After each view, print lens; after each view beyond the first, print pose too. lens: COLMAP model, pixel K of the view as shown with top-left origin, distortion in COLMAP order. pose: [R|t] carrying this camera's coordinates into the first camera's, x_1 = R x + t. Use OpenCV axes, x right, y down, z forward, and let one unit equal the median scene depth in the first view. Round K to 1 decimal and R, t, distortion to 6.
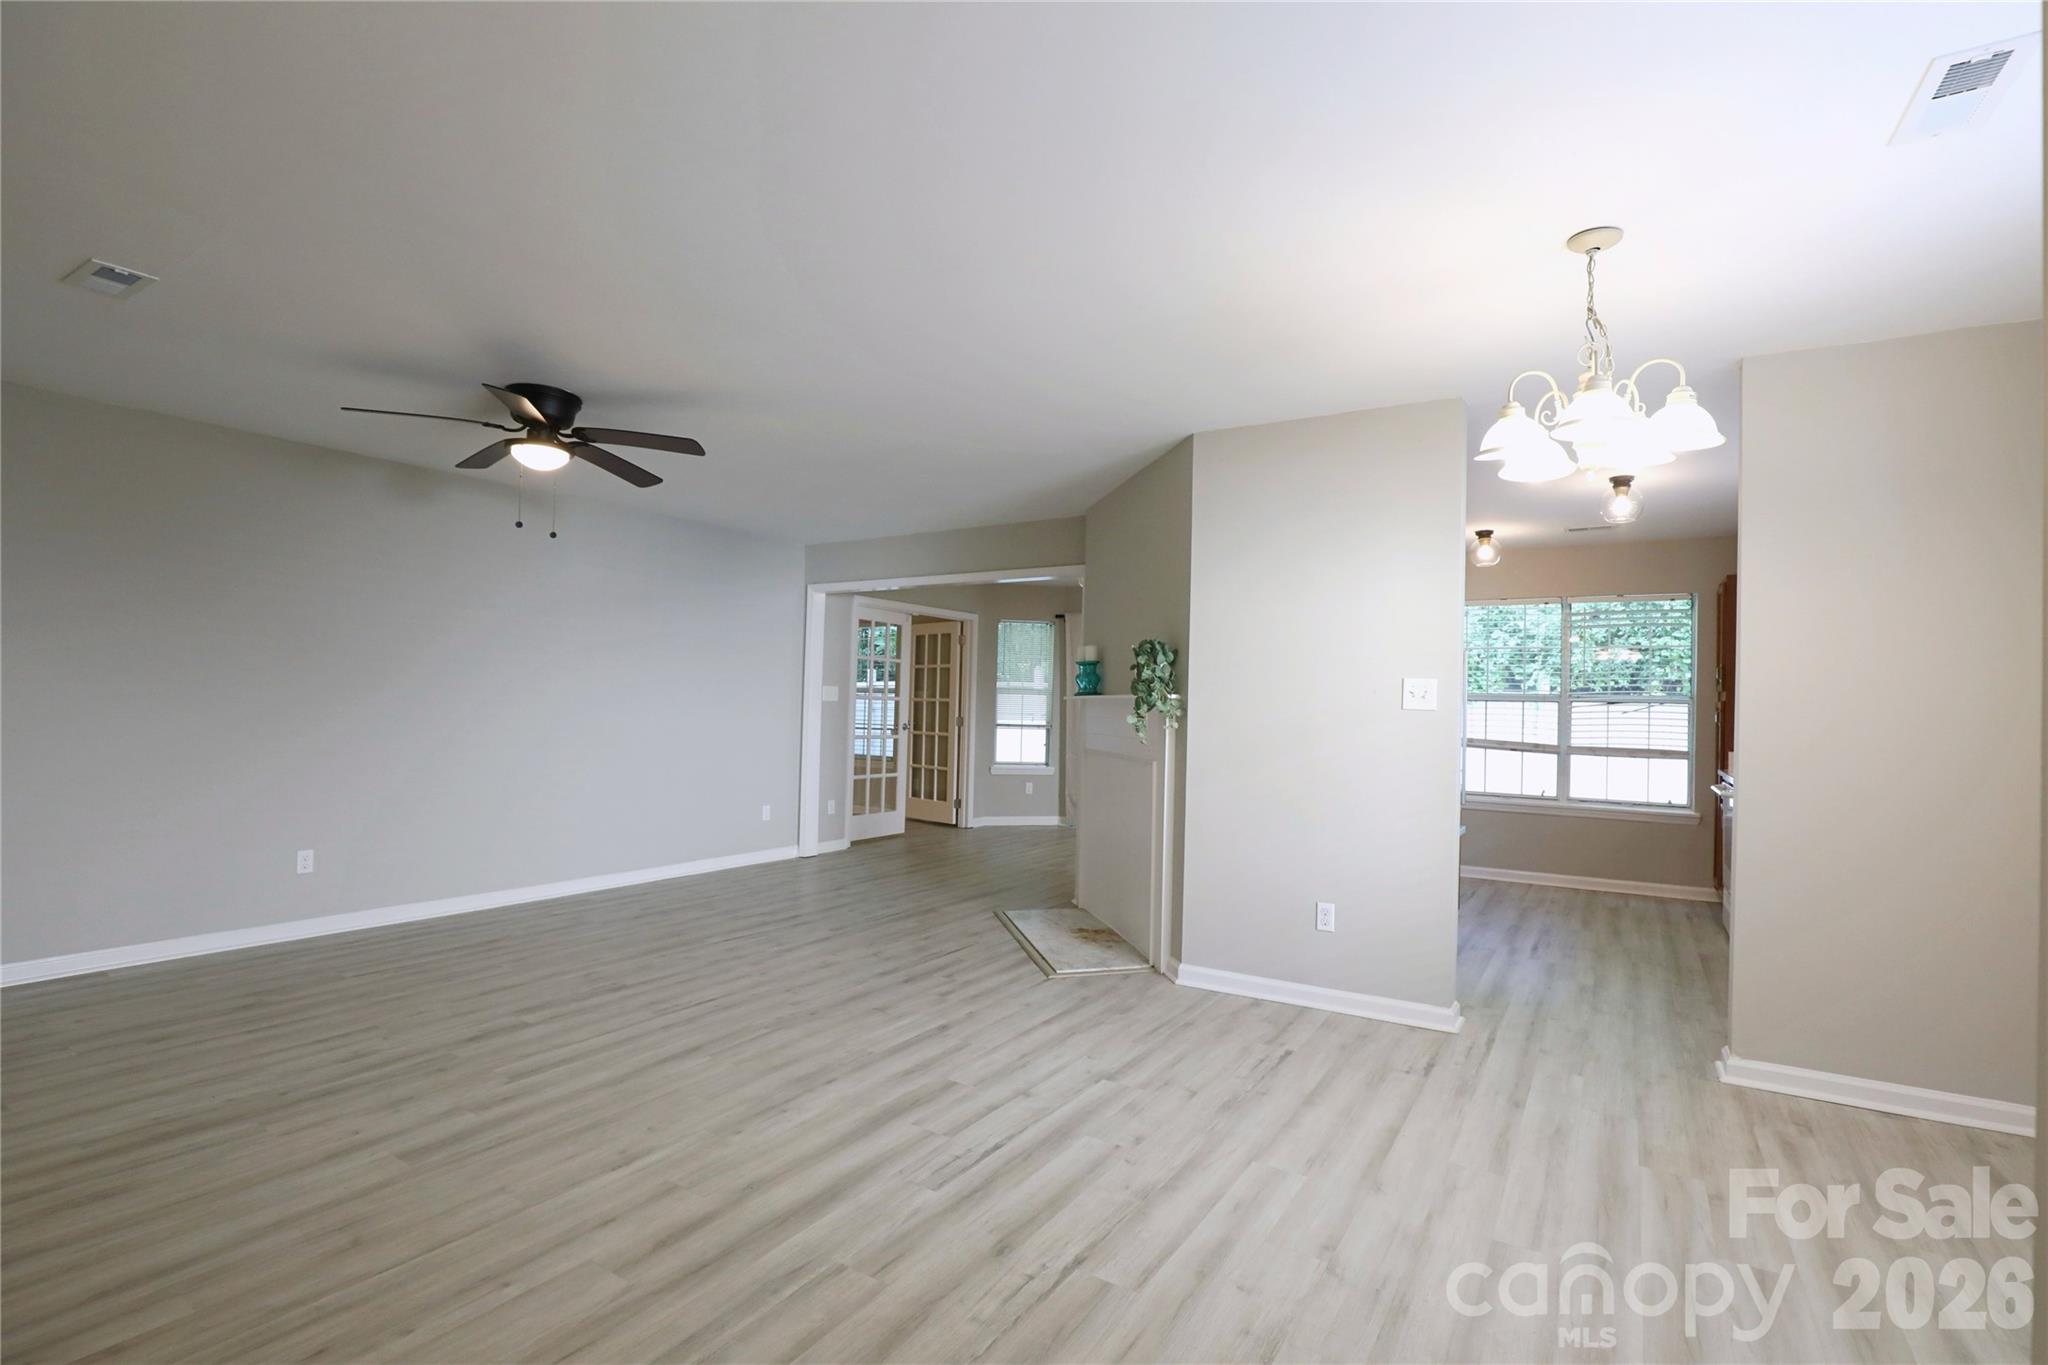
lens RADIAL K [[938.2, 0, 1041.6], [0, 938.2, 688.4], [0, 0, 1]] dist [-0.035806, 0.007387]
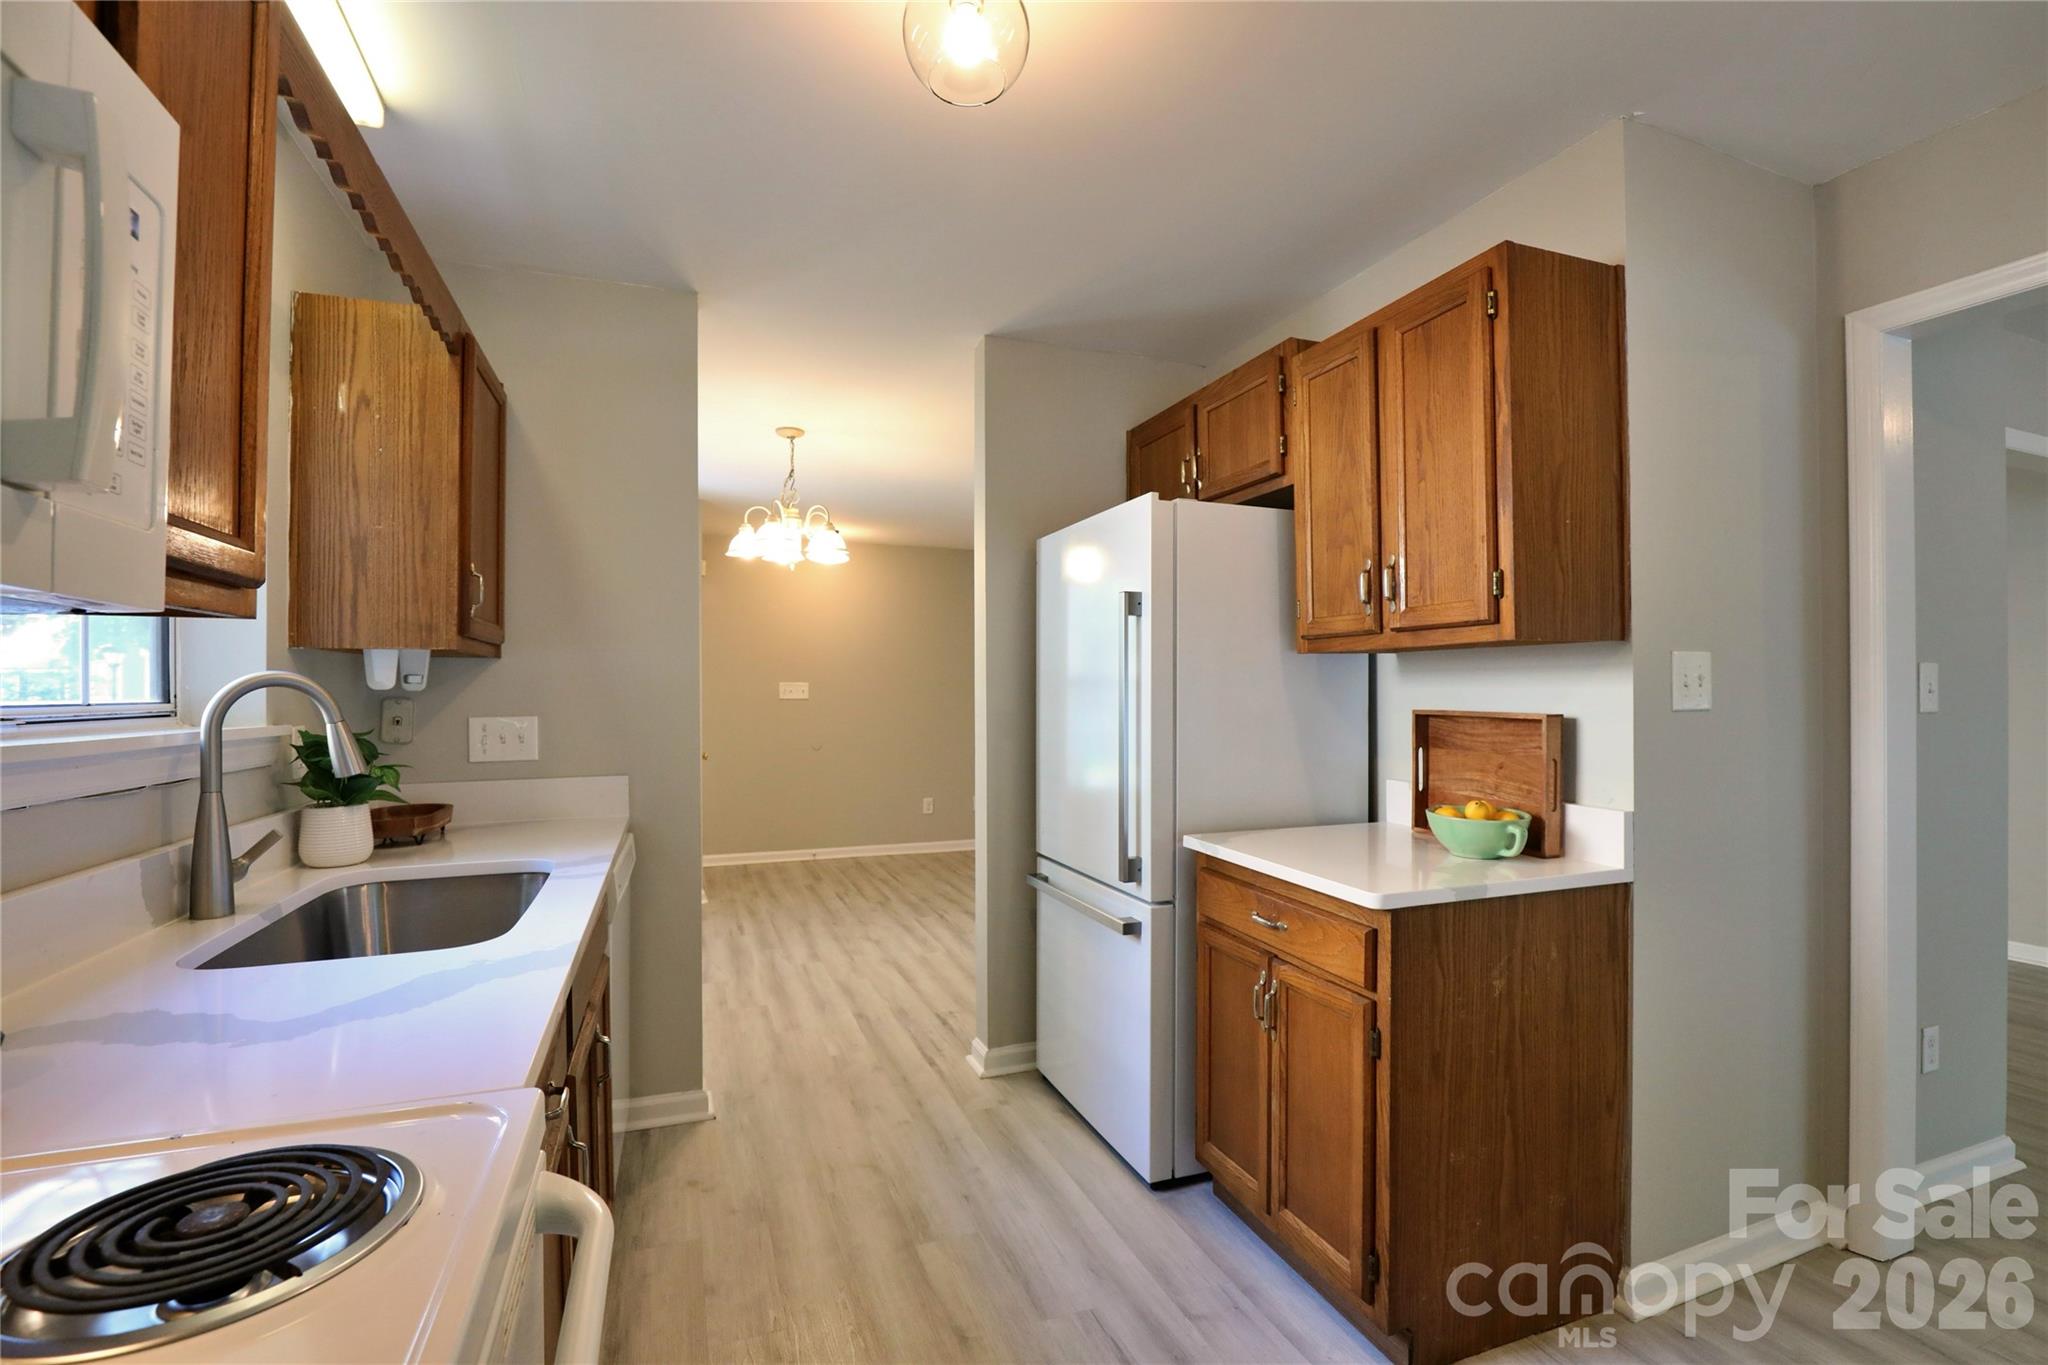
lens RADIAL K [[938.2, 0, 1051.2], [0, 938.2, 698.8], [0, 0, 1]] dist [-0.035806, 0.007387]
pose [[-0.586270, -0.016380, -0.809950, 1.182084], [0.000028, 0.999795, -0.020239, 0.038970], [0.810116, -0.011889, -0.586149, 1.659299]]
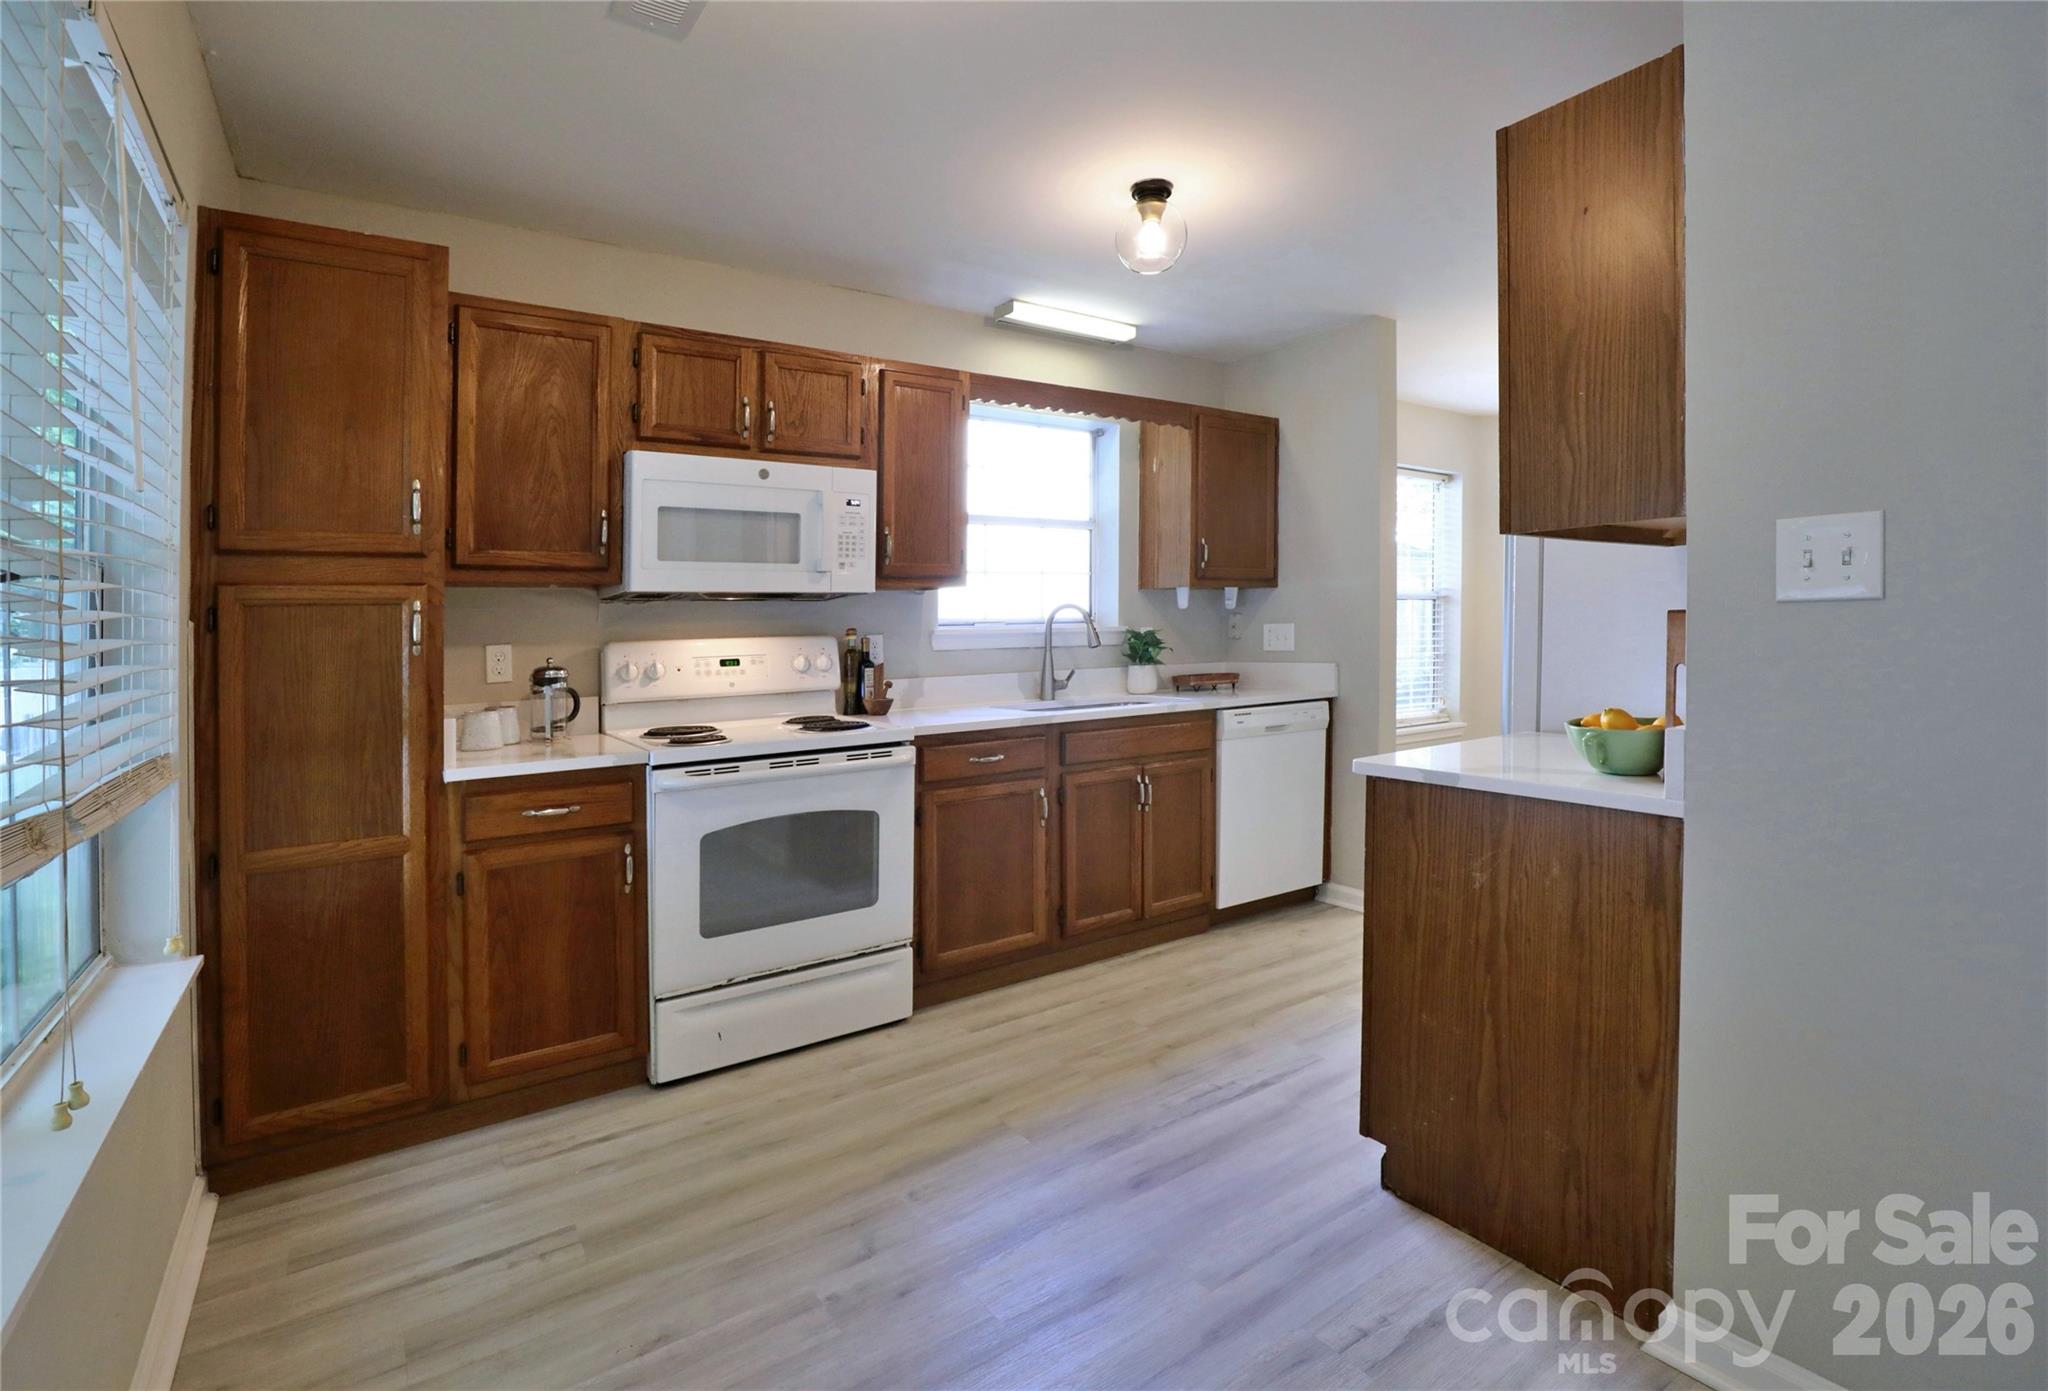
lens RADIAL K [[959.5, 0, 1056.8], [0, 959.5, 606.0], [0, 0, 1]] dist [-0.029165, -0.001920]
pose [[-0.929591, -0.003250, 0.368578, 0.599722], [-0.012372, 0.999673, -0.022388, 0.050626], [-0.368385, -0.025372, -0.929327, 2.180412]]
